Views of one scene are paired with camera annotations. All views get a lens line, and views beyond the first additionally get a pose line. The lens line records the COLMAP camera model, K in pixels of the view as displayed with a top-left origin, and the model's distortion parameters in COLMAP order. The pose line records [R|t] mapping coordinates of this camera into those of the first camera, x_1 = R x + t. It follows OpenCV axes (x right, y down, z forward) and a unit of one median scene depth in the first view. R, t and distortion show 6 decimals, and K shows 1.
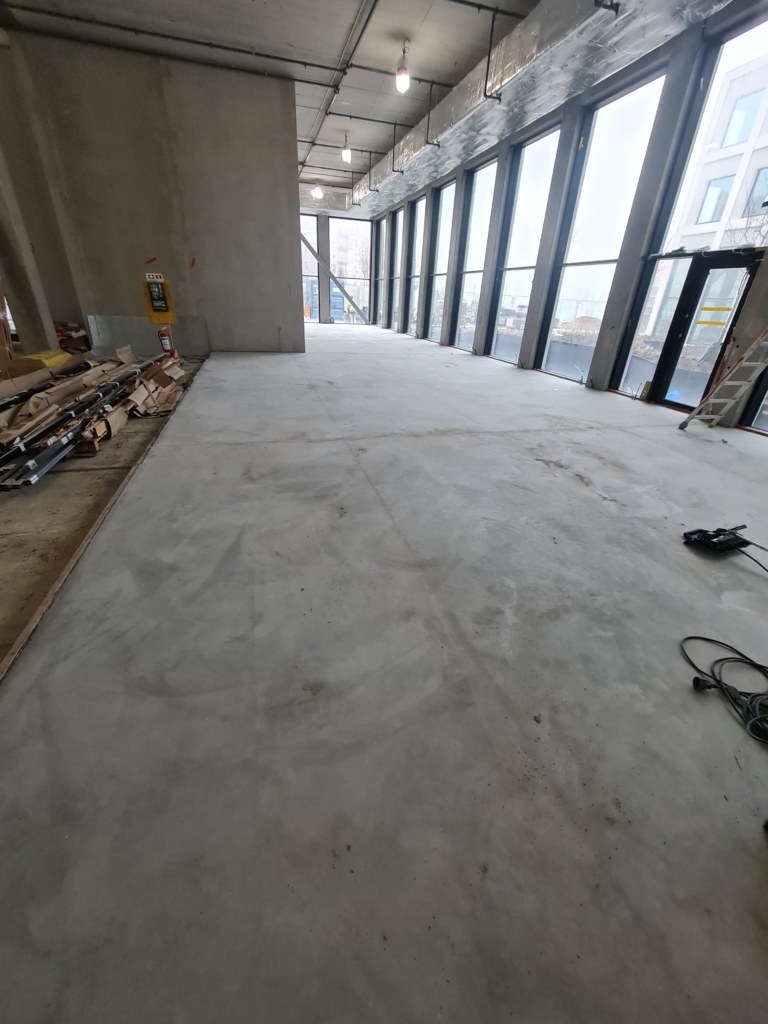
lens RADIAL K [[414.5, 0, 386.8], [0, 414.5, 513.7], [0, 0, 1]] dist [-0.000629, 0.002464]
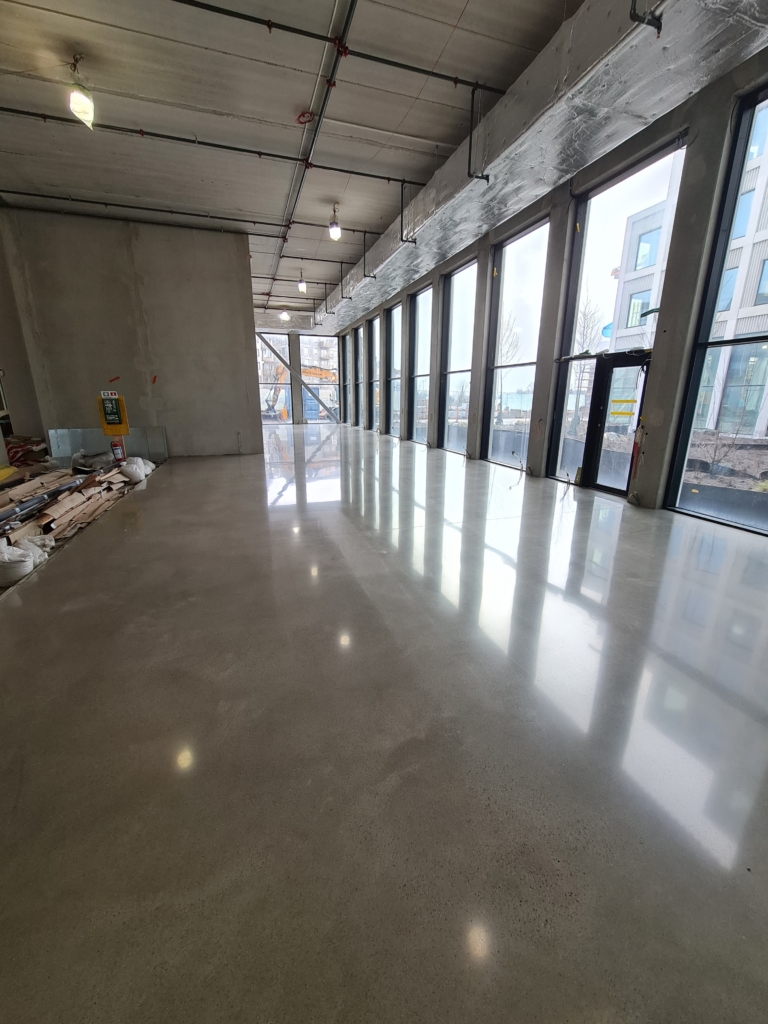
lens RADIAL K [[414.5, 0, 386.8], [0, 414.5, 513.7], [0, 0, 1]] dist [-0.000629, 0.002464]
pose [[0.998418, -0.050109, 0.025511, 0.098495], [0.054255, 0.977674, -0.203001, -0.018634], [-0.014769, 0.204064, 0.978846, 0.015265]]
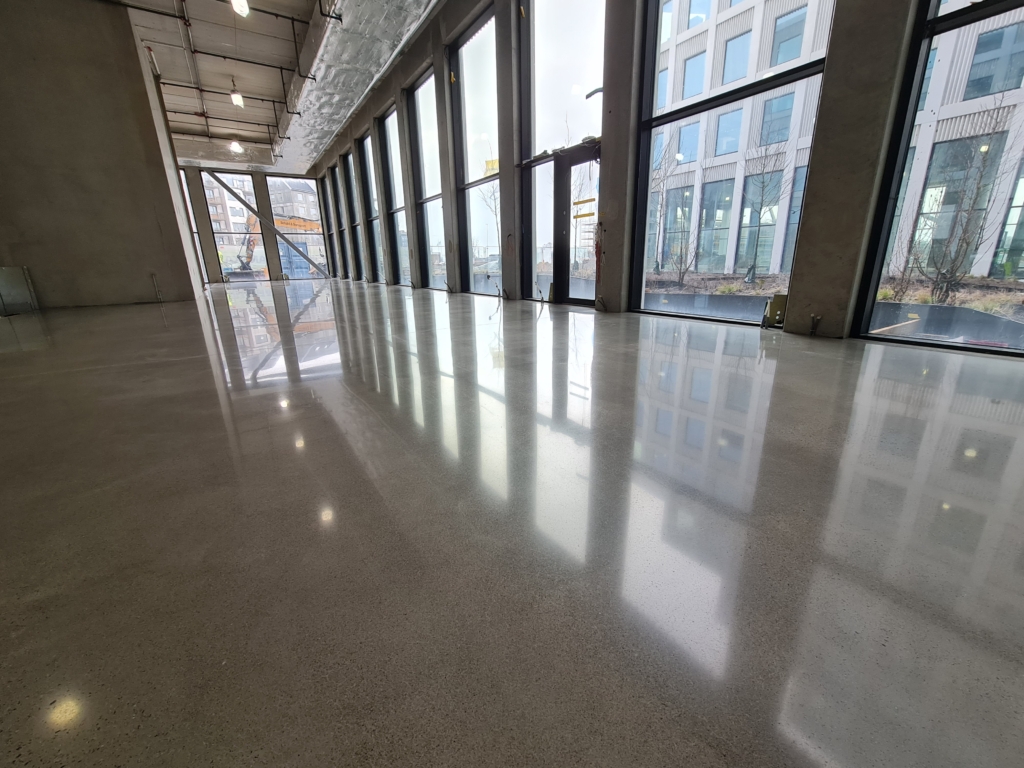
lens RADIAL K [[414.5, 0, 515.9], [0, 414.5, 382.0], [0, 0, 1]] dist [-0.000629, 0.002464]
pose [[0.956679, -0.141319, 0.254546, 0.233415], [0.187984, 0.967453, -0.169404, 0.036179], [-0.222321, 0.209916, 0.952108, 0.139154]]
